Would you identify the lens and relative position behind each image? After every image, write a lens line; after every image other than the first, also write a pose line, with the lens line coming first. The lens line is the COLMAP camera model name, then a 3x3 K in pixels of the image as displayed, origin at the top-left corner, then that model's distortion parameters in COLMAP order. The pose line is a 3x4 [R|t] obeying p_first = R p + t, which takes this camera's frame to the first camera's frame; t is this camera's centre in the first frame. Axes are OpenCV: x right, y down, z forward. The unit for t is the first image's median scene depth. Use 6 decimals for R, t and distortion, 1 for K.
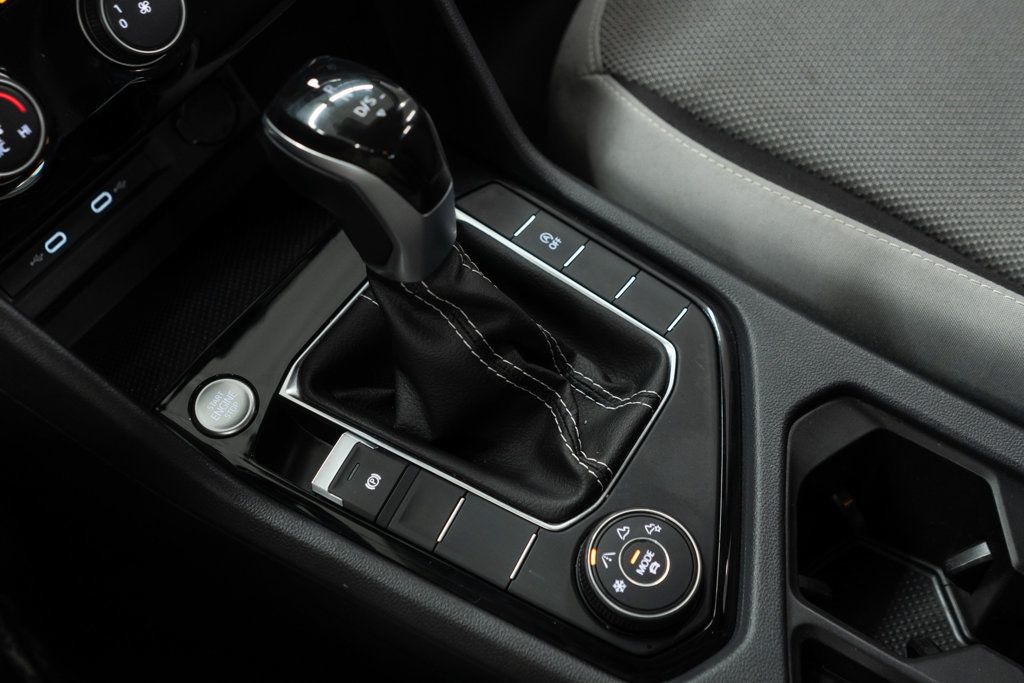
lens RADIAL K [[1226.8, 0, 512.0], [0, 1226.8, 341.5], [0, 0, 1]] dist [-0.004853, -0.015080]
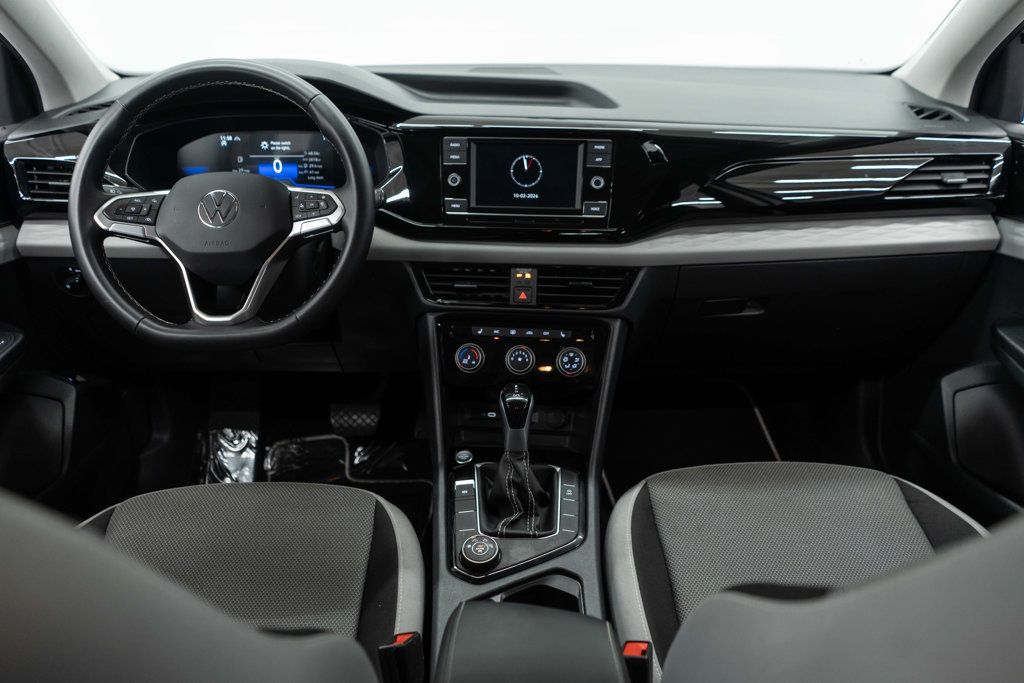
lens RADIAL K [[802.8, 0, 512.0], [0, 802.8, 341.5], [0, 0, 1]] dist [-0.003522, -0.005845]
pose [[0.529718, 0.445309, -0.721872, 1.353025], [-0.724419, 0.680203, -0.111984, -0.014450], [0.441152, 0.582258, 0.682906, -0.683183]]
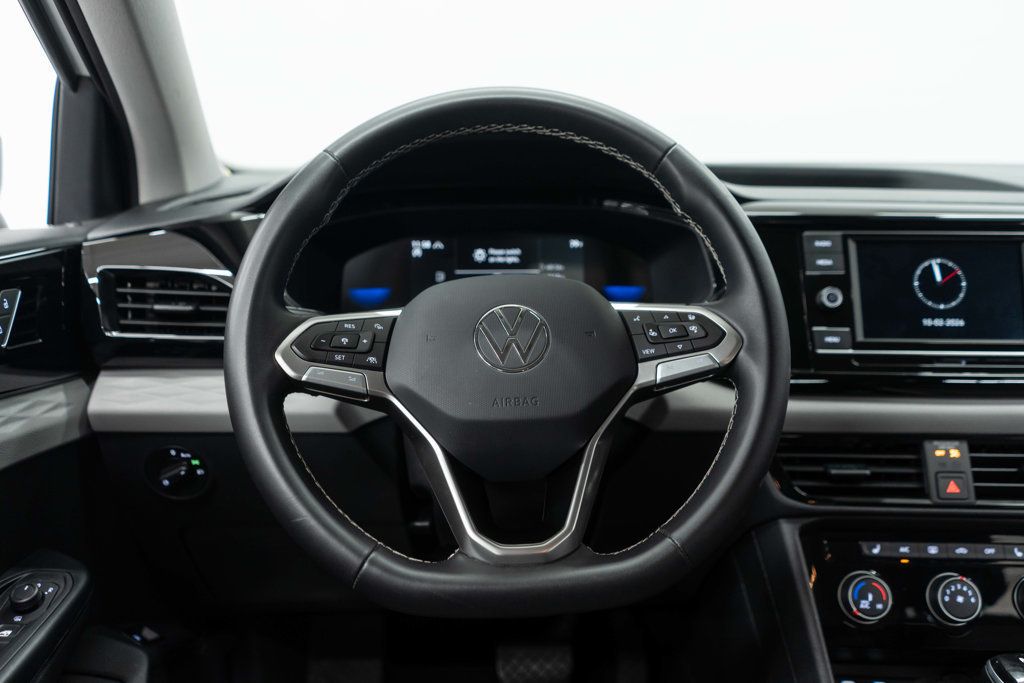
lens RADIAL K [[802.8, 0, 512.0], [0, 802.8, 341.5], [0, 0, 1]] dist [-0.003522, -0.005845]
pose [[0.563219, 0.280647, -0.777188, 0.213240], [-0.708435, 0.648139, -0.279348, 0.366717], [0.425328, 0.707922, 0.563865, -0.434429]]
